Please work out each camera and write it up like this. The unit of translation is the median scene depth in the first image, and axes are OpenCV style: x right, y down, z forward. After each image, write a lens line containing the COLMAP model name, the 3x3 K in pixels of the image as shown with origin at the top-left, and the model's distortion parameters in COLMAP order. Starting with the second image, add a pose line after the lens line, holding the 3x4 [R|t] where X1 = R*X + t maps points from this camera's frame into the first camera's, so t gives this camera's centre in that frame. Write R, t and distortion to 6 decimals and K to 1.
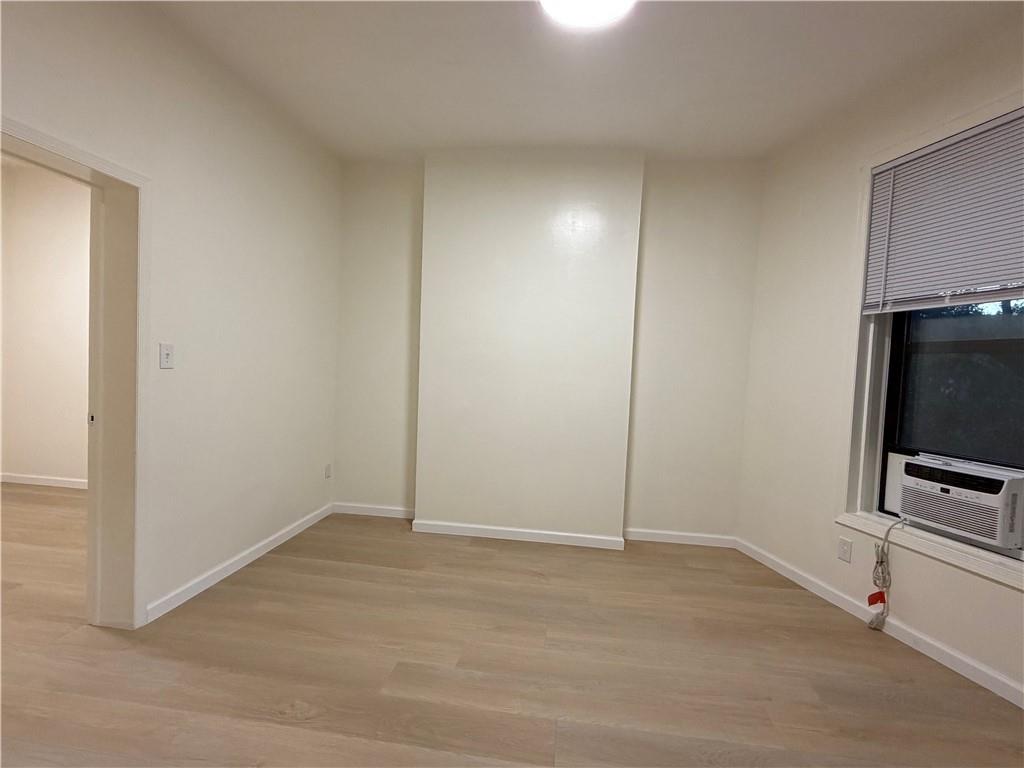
lens RADIAL K [[509.0, 0, 512.0], [0, 509.0, 384.0], [0, 0, 1]] dist [-0.000660, -0.000163]
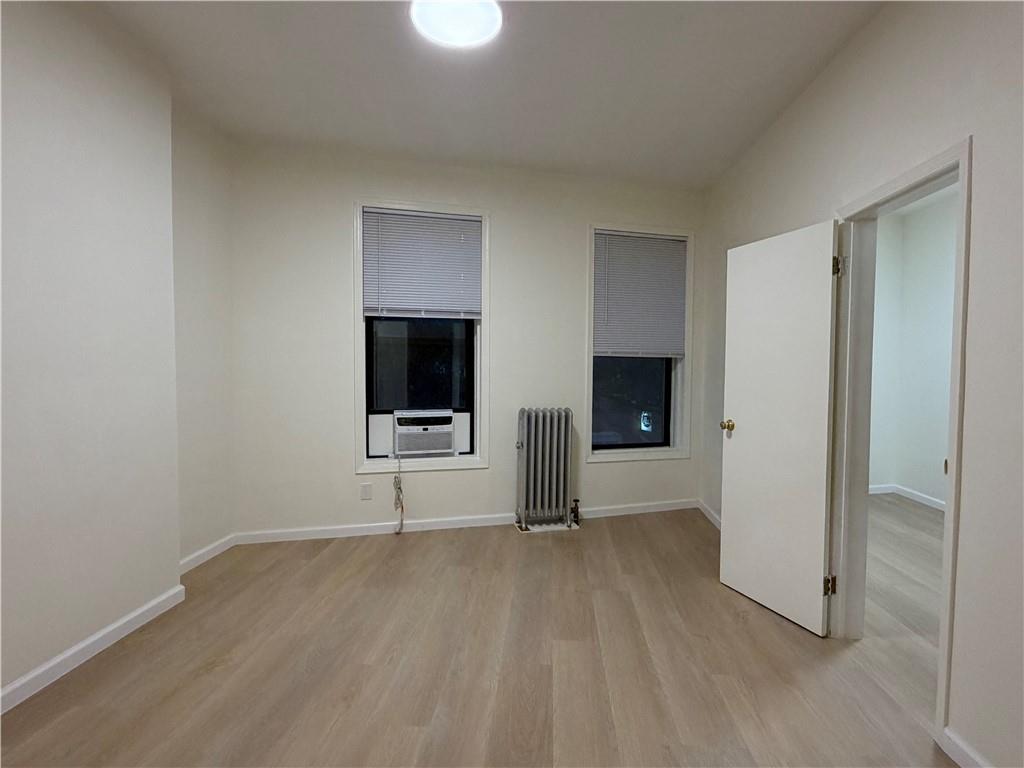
lens RADIAL K [[531.1, 0, 512.0], [0, 531.1, 384.0], [0, 0, 1]] dist [0.000503, 0.000134]
pose [[-0.054255, -0.084393, 0.994954, -0.793583], [0.028843, 0.995874, 0.086043, -0.070608], [-0.998110, 0.033366, -0.051597, 0.738248]]
